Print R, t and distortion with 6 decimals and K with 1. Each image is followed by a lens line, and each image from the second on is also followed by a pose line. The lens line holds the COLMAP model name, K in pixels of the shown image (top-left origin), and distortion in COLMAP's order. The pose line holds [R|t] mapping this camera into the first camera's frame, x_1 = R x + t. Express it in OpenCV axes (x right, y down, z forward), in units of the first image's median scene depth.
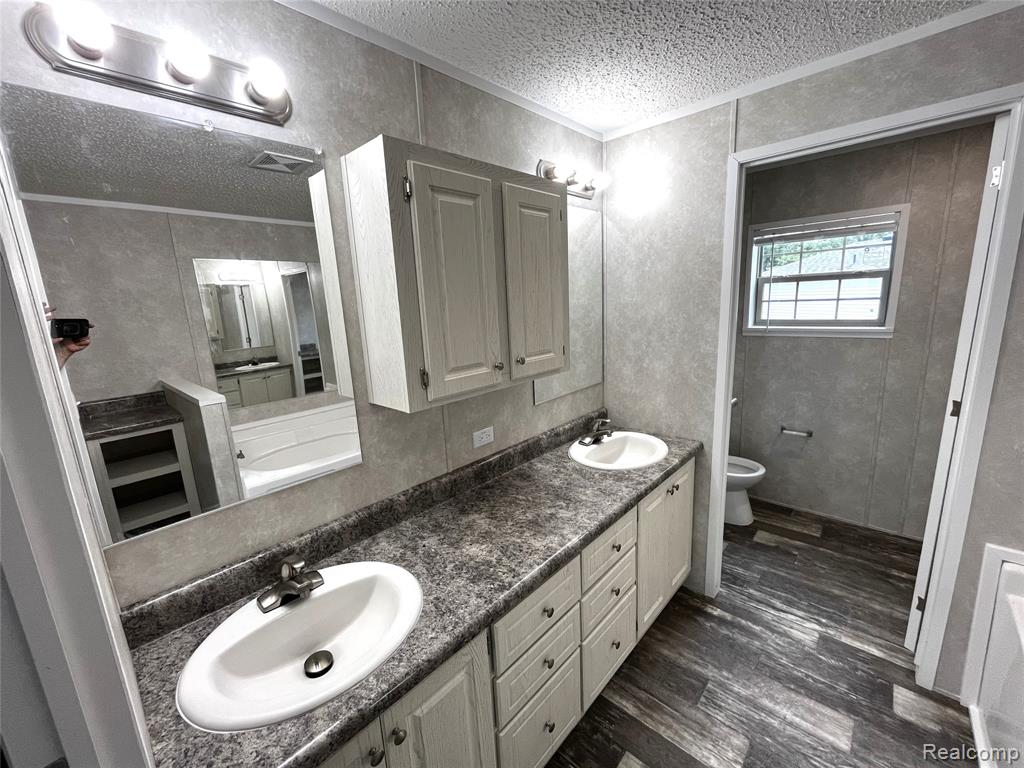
lens RADIAL K [[420.5, 0, 512.0], [0, 420.5, 384.0], [0, 0, 1]] dist [-0.000758, -0.000215]
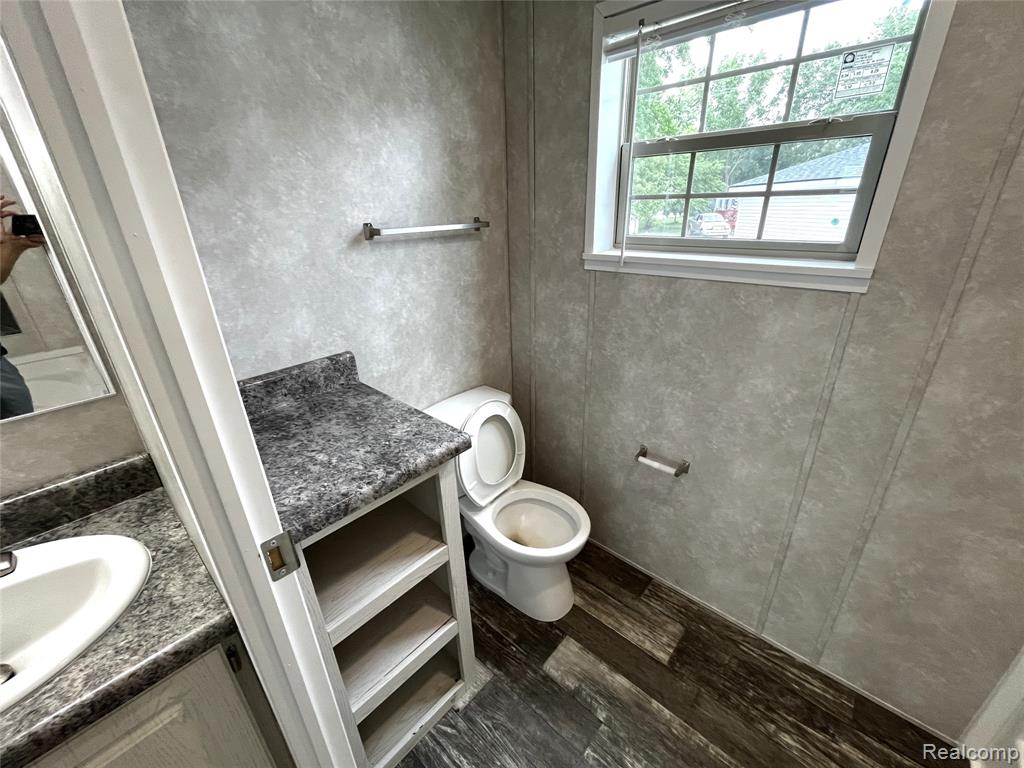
lens RADIAL K [[417.8, 0, 517.9], [0, 417.8, 381.1], [0, 0, 1]] dist [-0.001444, -0.000445]
pose [[0.999571, 0.020385, 0.021033, 0.760928], [-0.024146, 0.979957, 0.197738, -0.132686], [-0.016580, -0.198161, 0.980029, 0.801998]]
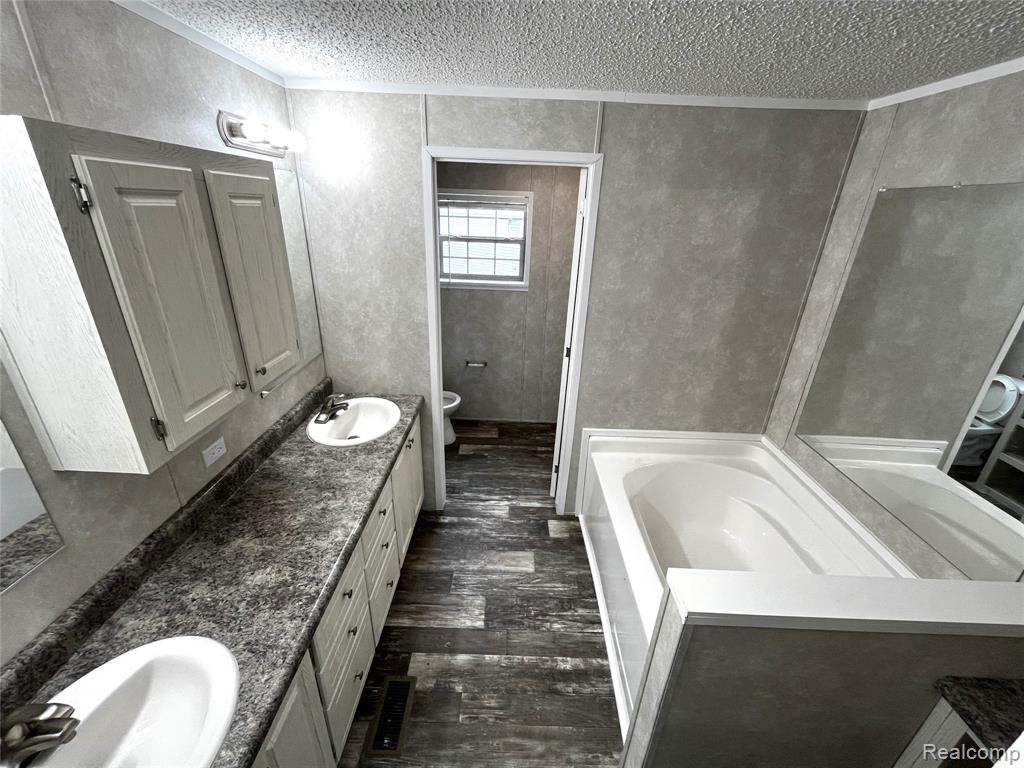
lens RADIAL K [[420.5, 0, 512.0], [0, 420.5, 384.0], [0, 0, 1]] dist [-0.000758, -0.000215]
pose [[0.739255, -0.192557, 0.645309, -0.143052], [0.063205, 0.973858, 0.218188, -0.159573], [-0.670453, -0.120510, 0.732100, -0.044919]]
